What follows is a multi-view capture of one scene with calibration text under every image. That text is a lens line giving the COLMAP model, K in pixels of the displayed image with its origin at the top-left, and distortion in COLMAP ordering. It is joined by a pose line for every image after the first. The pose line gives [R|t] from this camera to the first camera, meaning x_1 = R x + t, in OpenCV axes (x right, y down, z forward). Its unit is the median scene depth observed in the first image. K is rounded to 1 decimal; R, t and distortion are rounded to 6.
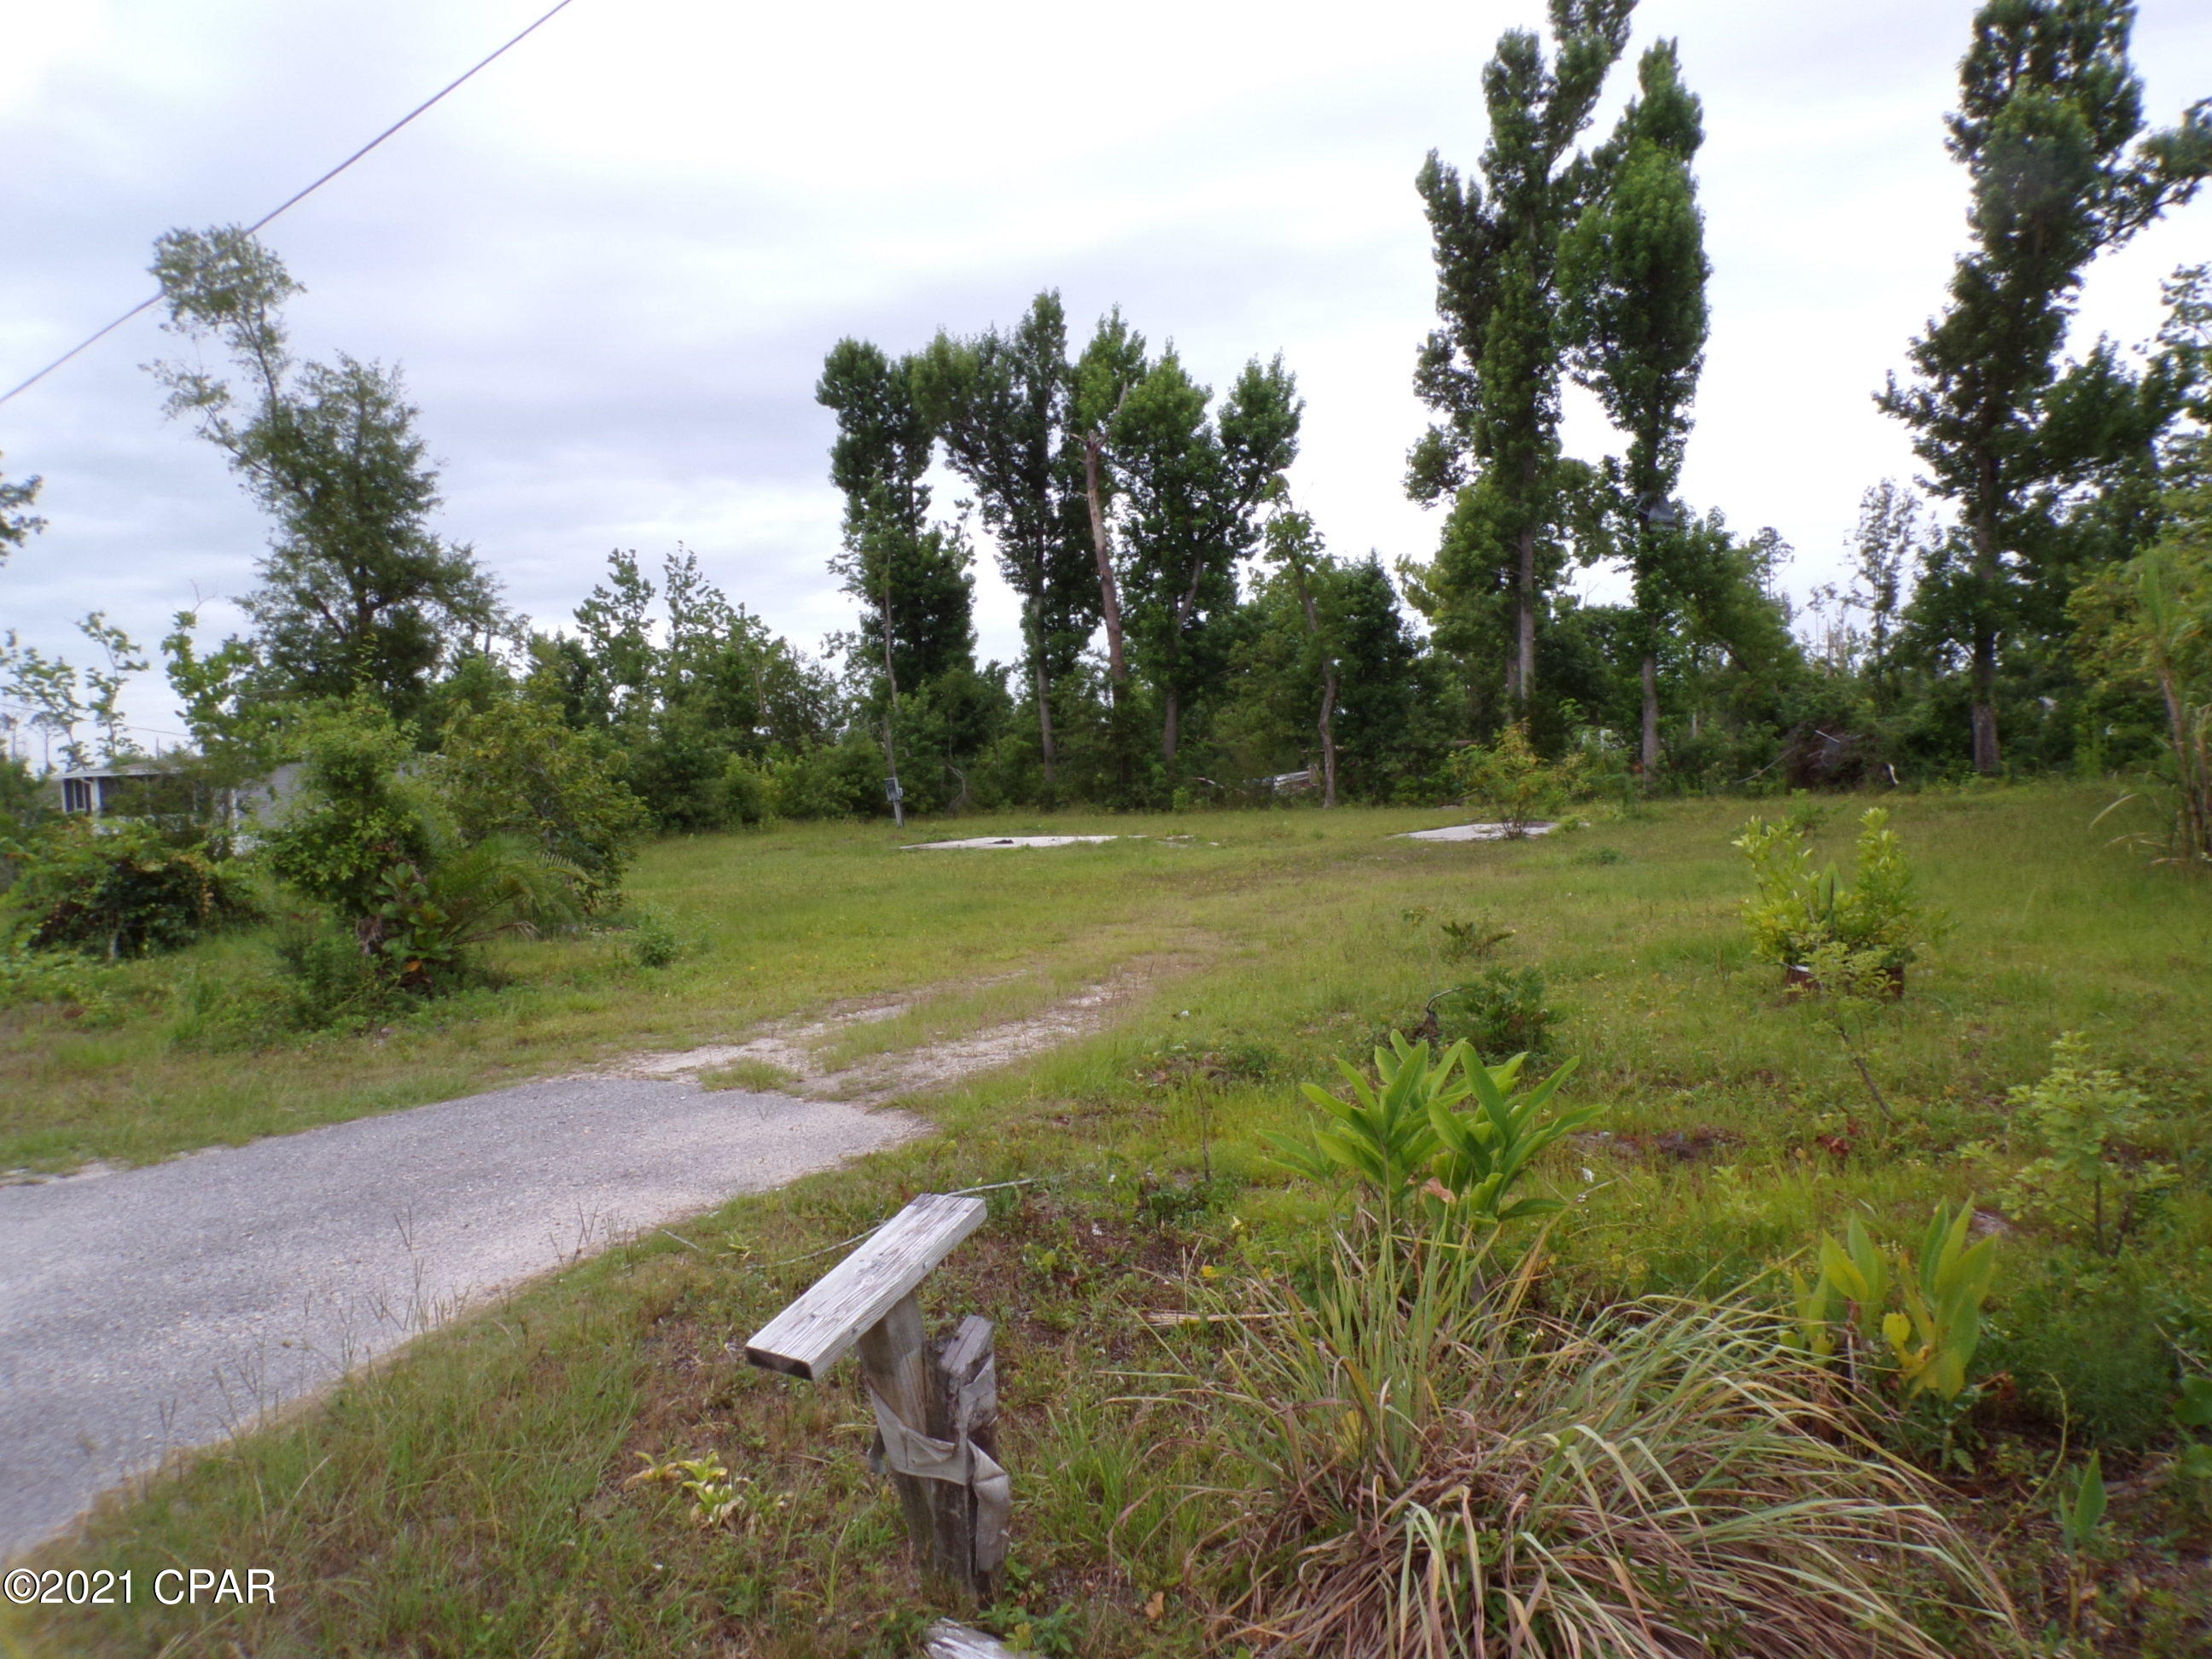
lens RADIAL K [[1540.5, 0, 1102.2], [0, 1540.5, 827.2], [0, 0, 1]] dist [-0.001368, -0.001828]
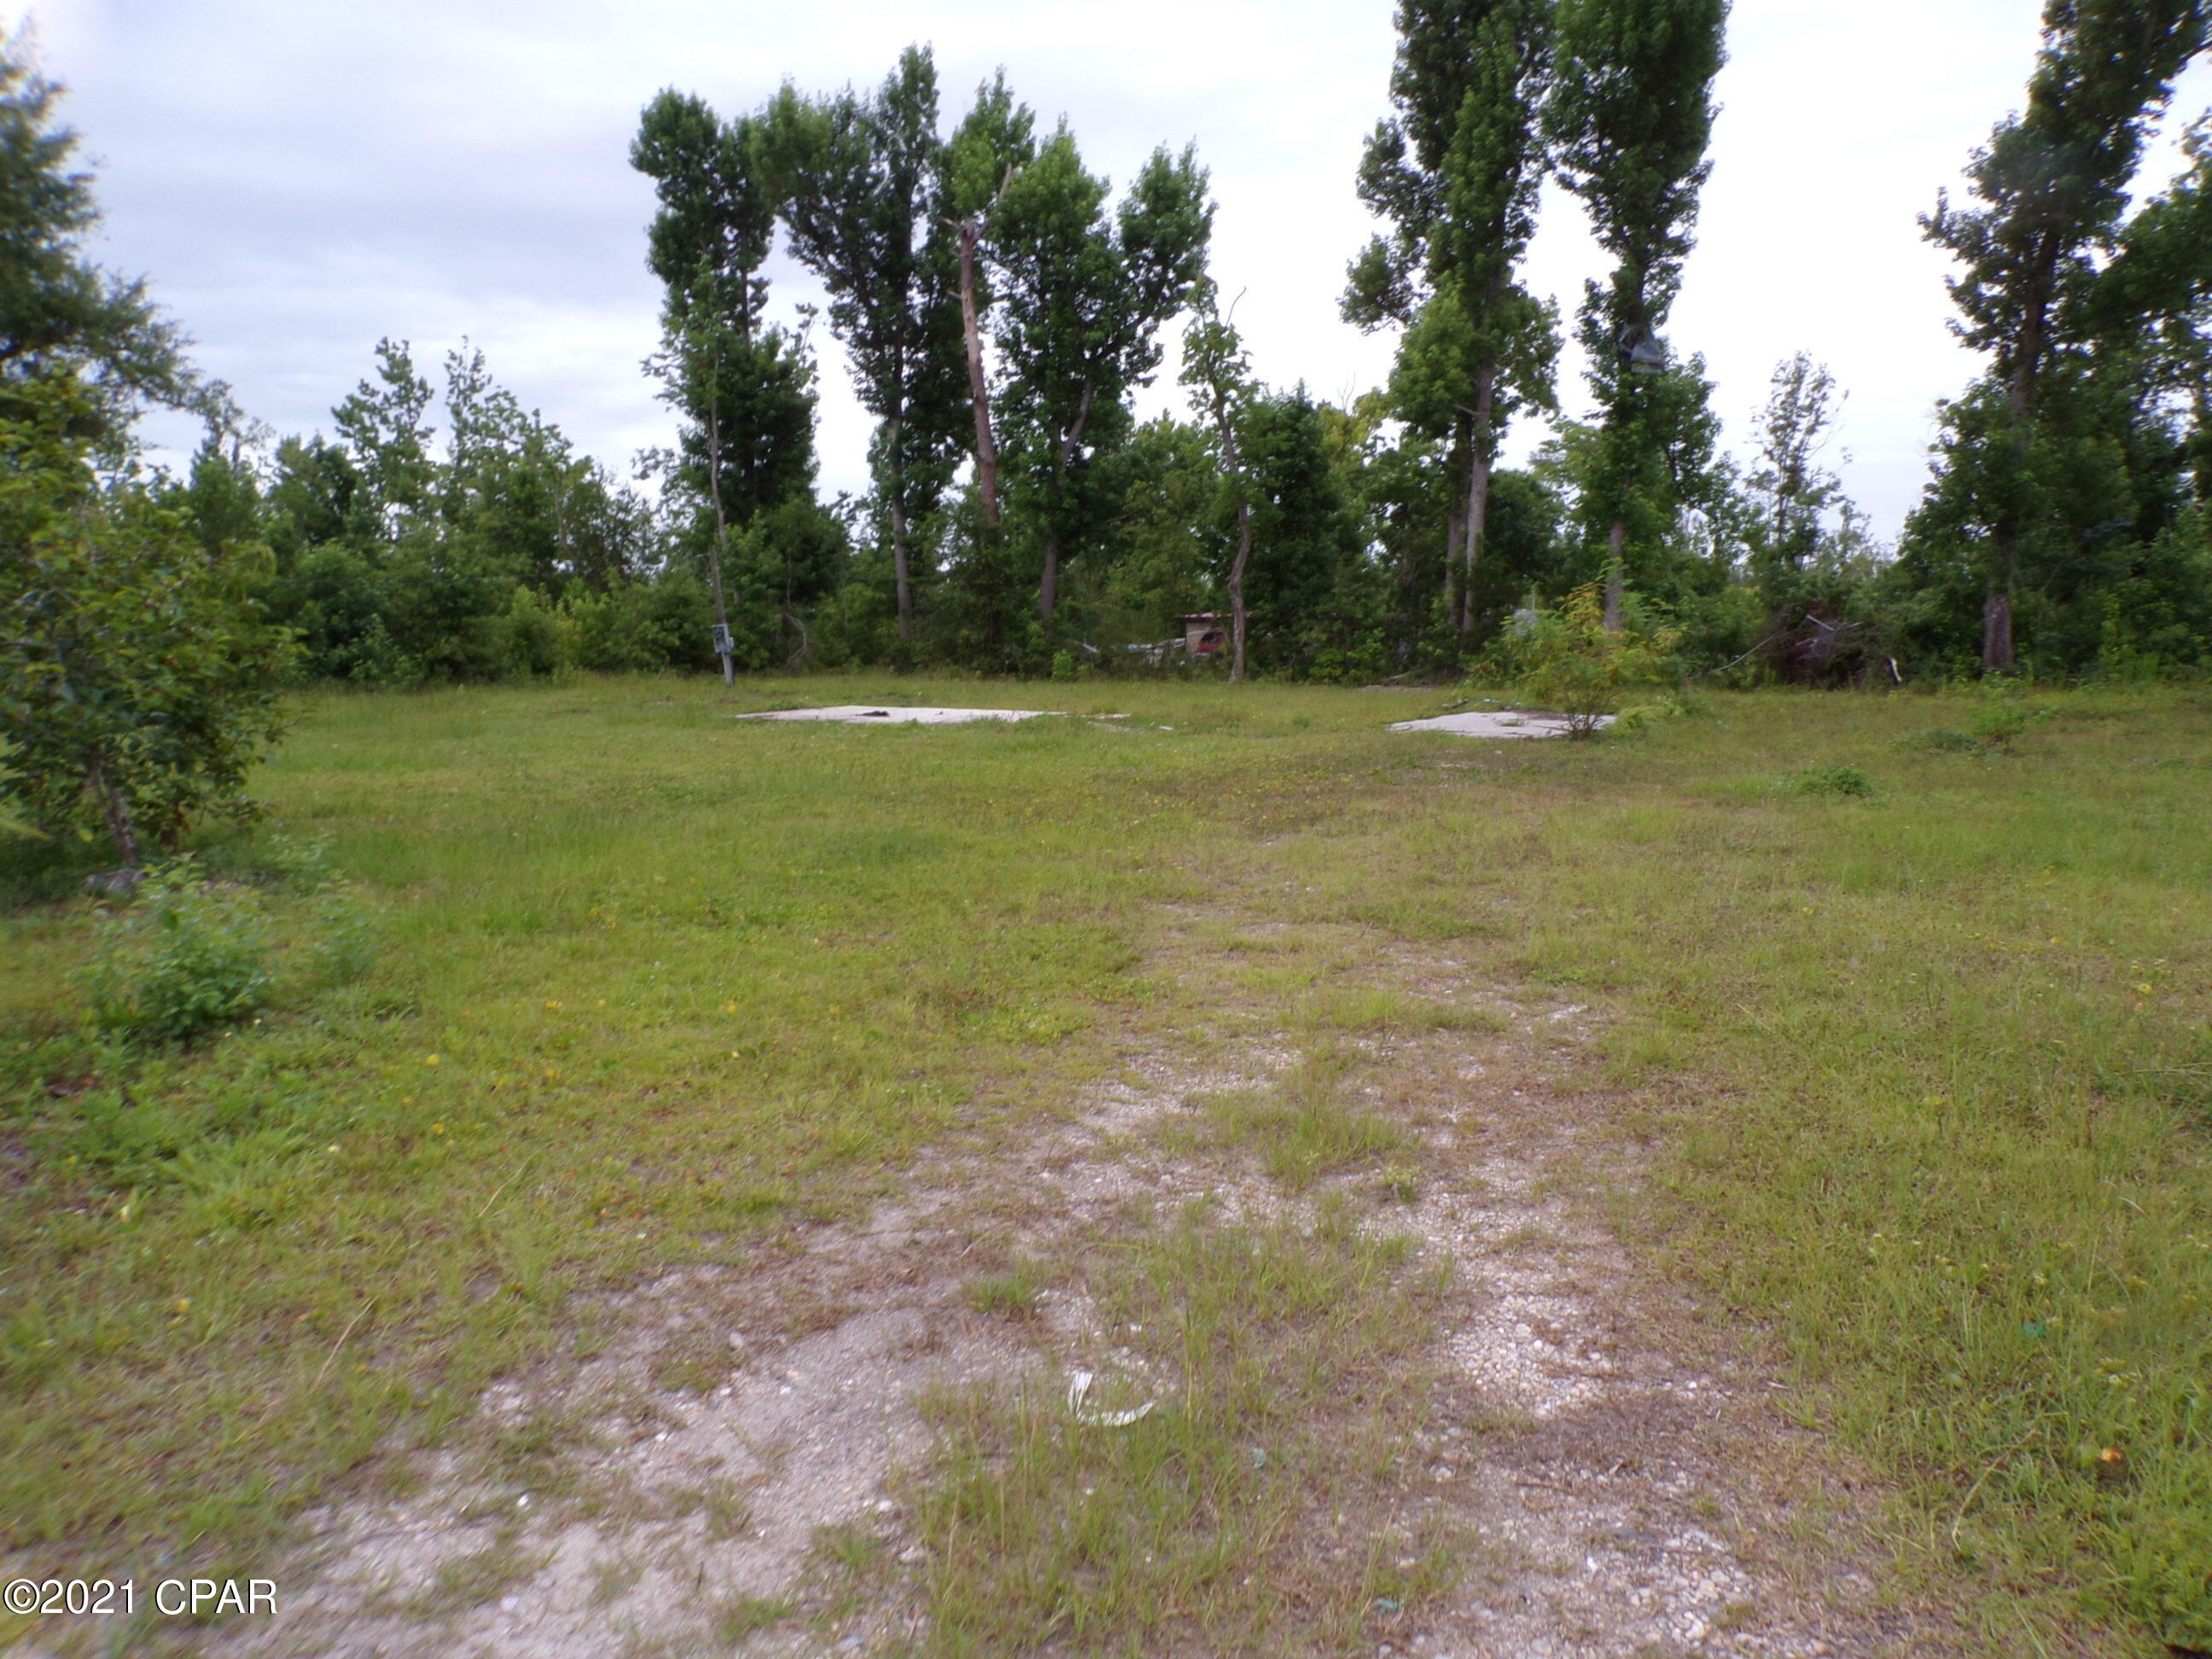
lens RADIAL K [[1540.5, 0, 1112.9], [0, 1540.5, 829.7], [0, 0, 1]] dist [-0.001368, -0.001828]
pose [[0.992054, 0.027455, 0.122779, -0.022353], [-0.038319, 0.995469, 0.087026, -0.002235], [-0.119833, -0.091039, 0.988611, 0.131267]]
